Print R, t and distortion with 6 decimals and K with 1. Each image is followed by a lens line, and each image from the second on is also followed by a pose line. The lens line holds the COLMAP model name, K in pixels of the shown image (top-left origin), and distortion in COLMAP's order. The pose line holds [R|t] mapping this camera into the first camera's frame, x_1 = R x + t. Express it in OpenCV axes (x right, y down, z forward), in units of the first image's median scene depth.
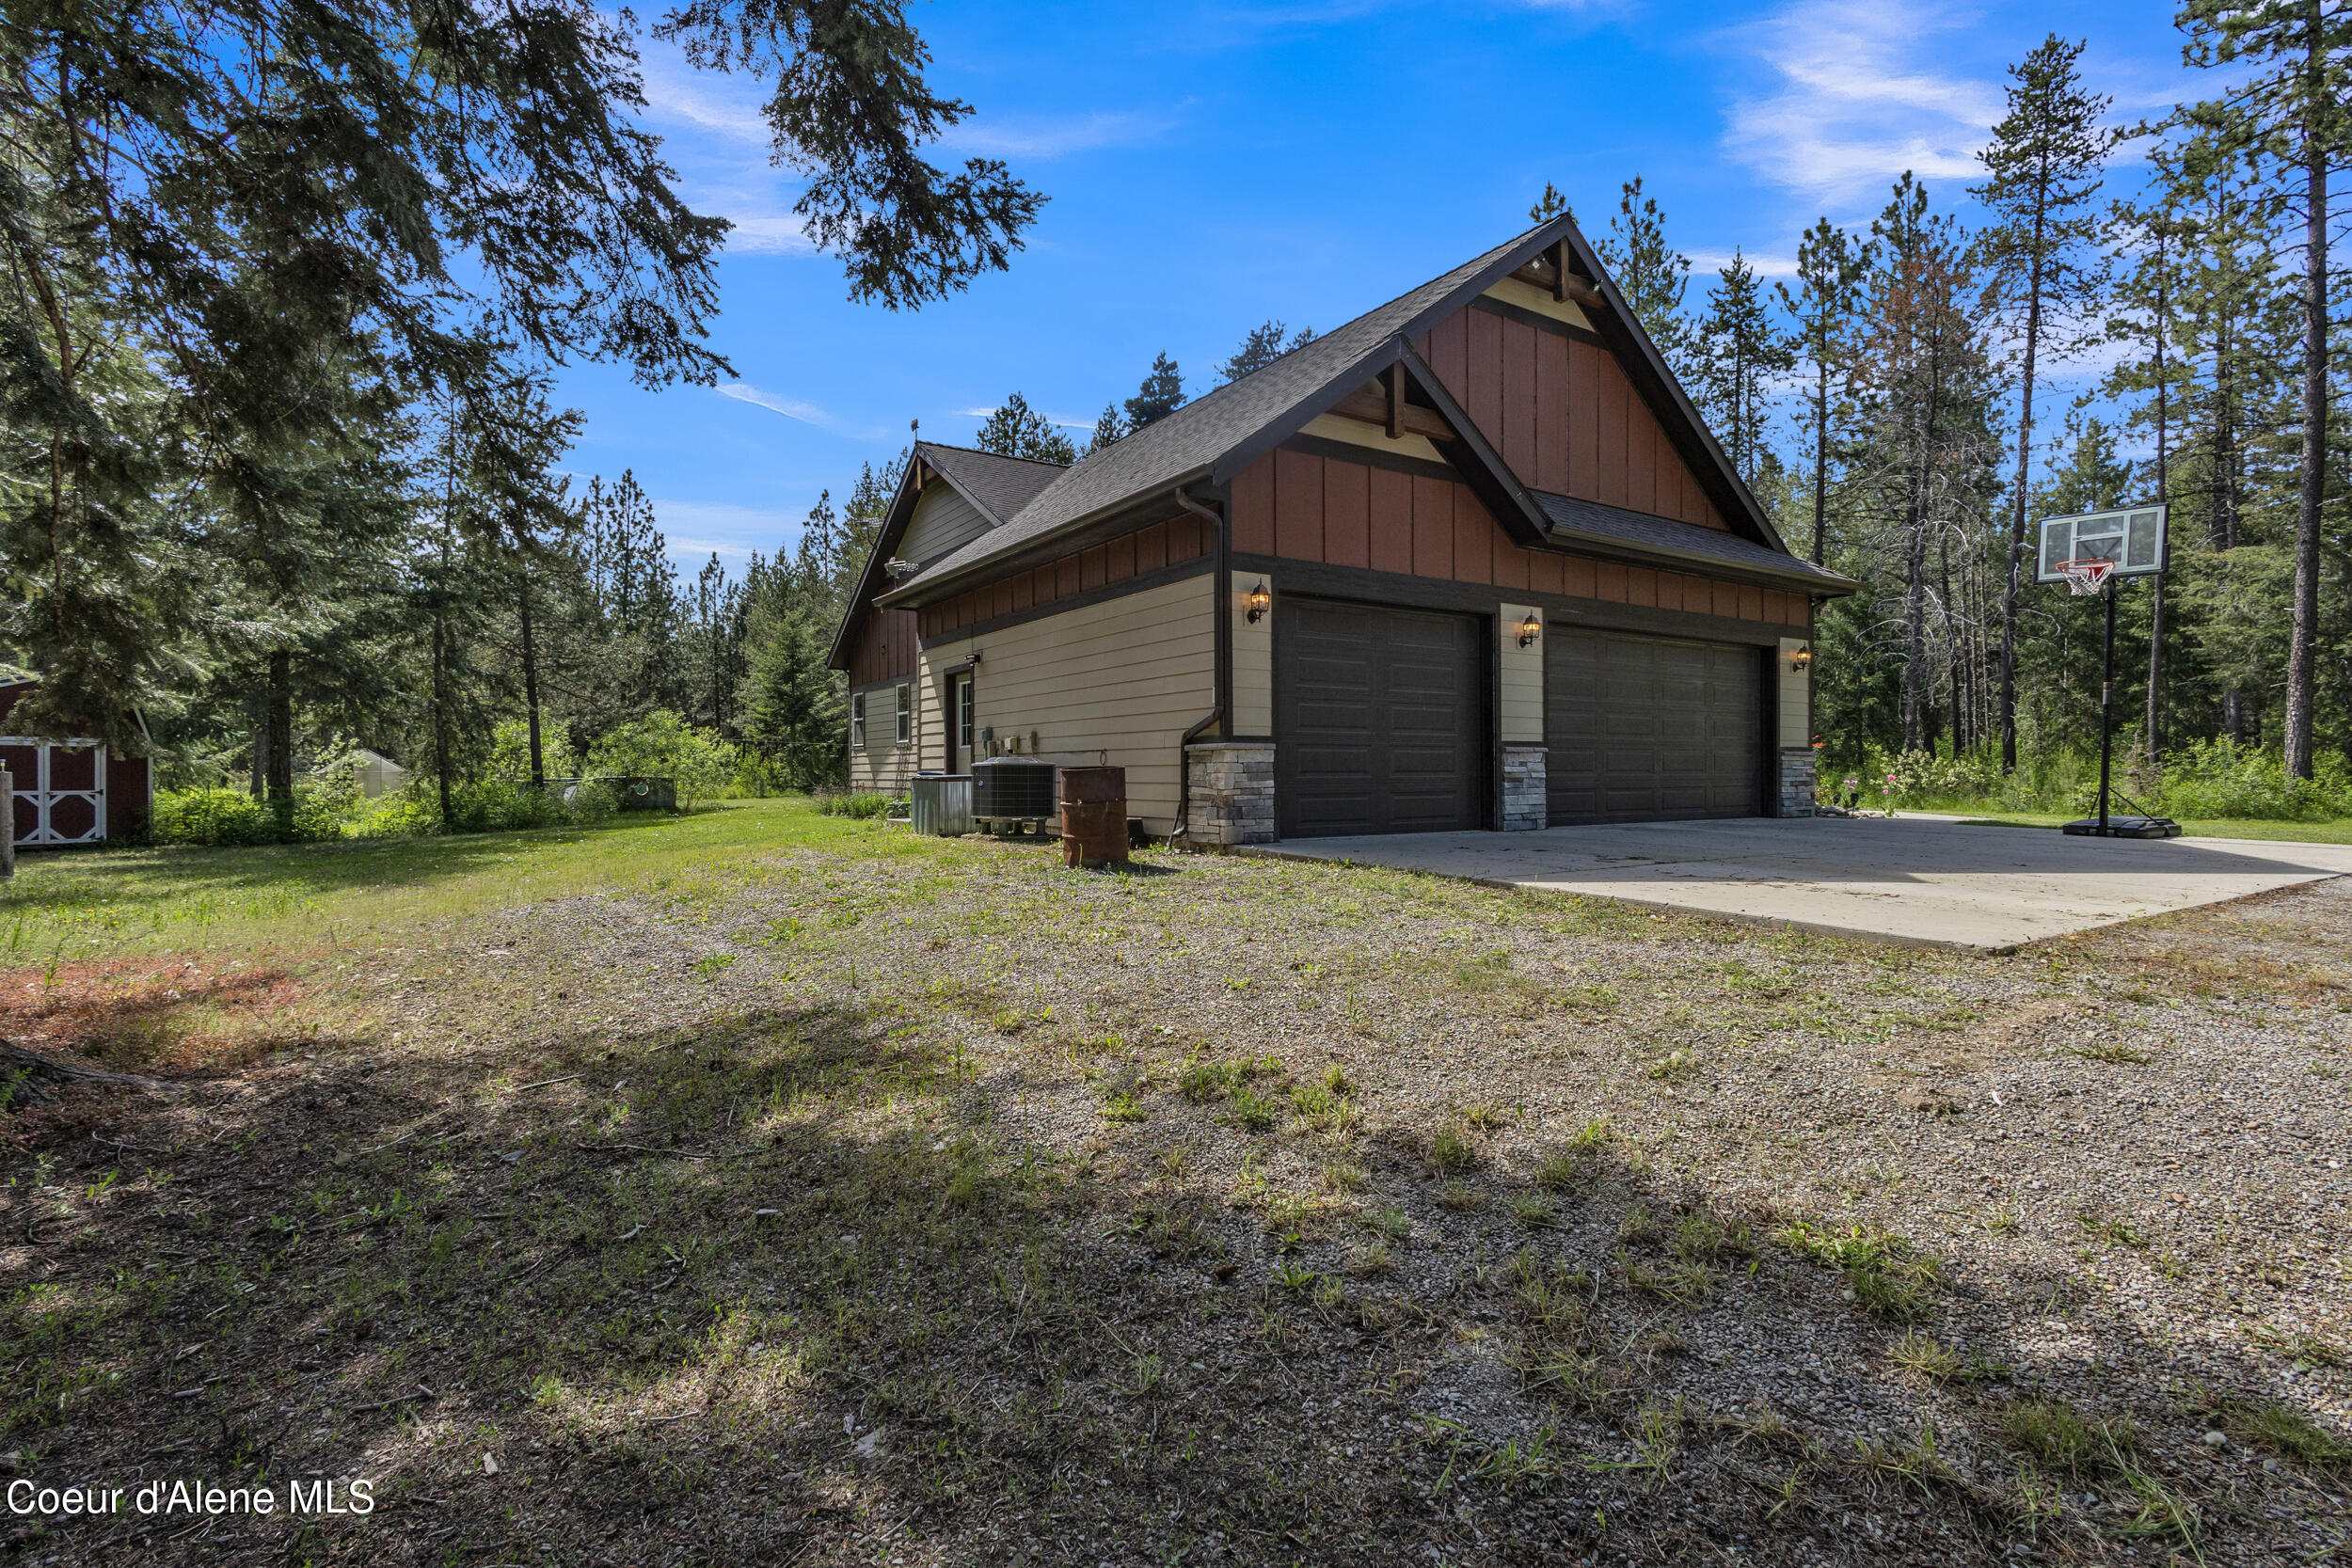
lens RADIAL K [[1093.8, 0, 1169.5], [0, 1093.8, 767.8], [0, 0, 1]] dist [0.007235, -0.000374]
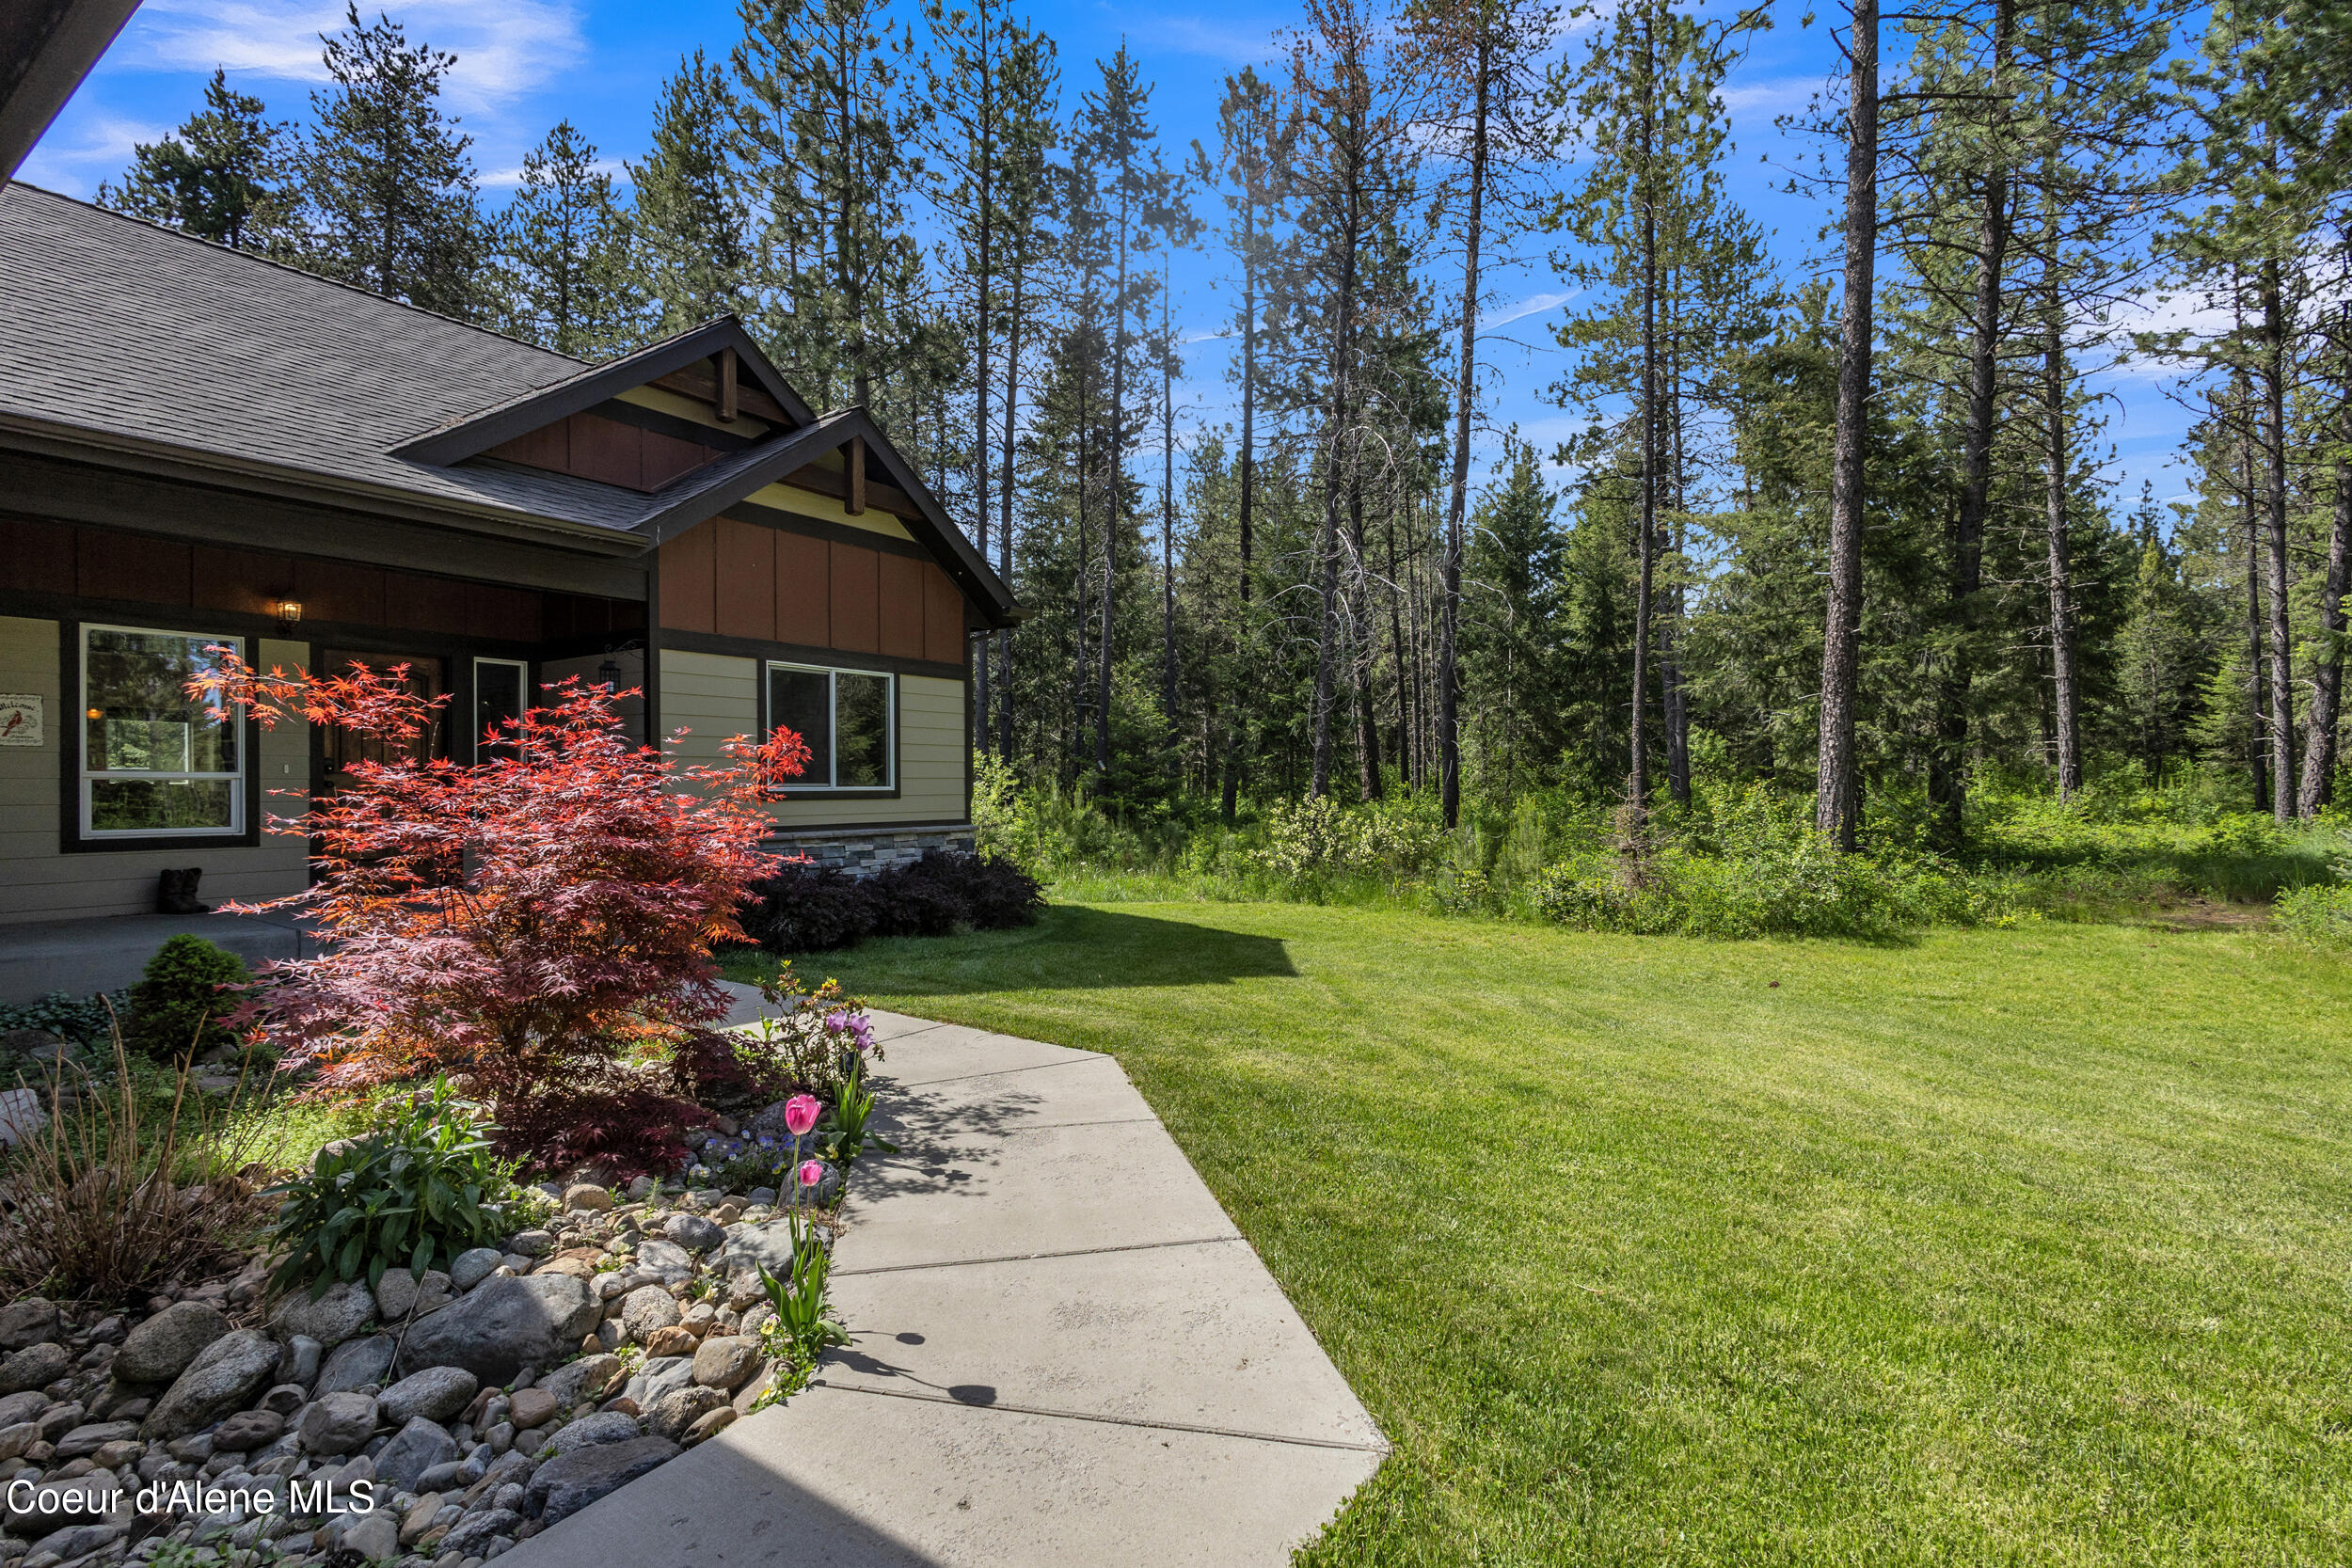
lens RADIAL K [[1081.4, 0, 1182.5], [0, 1081.4, 783.7], [0, 0, 1]] dist [0.012305, -0.003677]
pose [[0.921087, -0.002053, 0.389351, 0.269795], [0.001460, 0.999997, 0.001820, -0.016970], [-0.389353, -0.001108, 0.921088, 0.344867]]
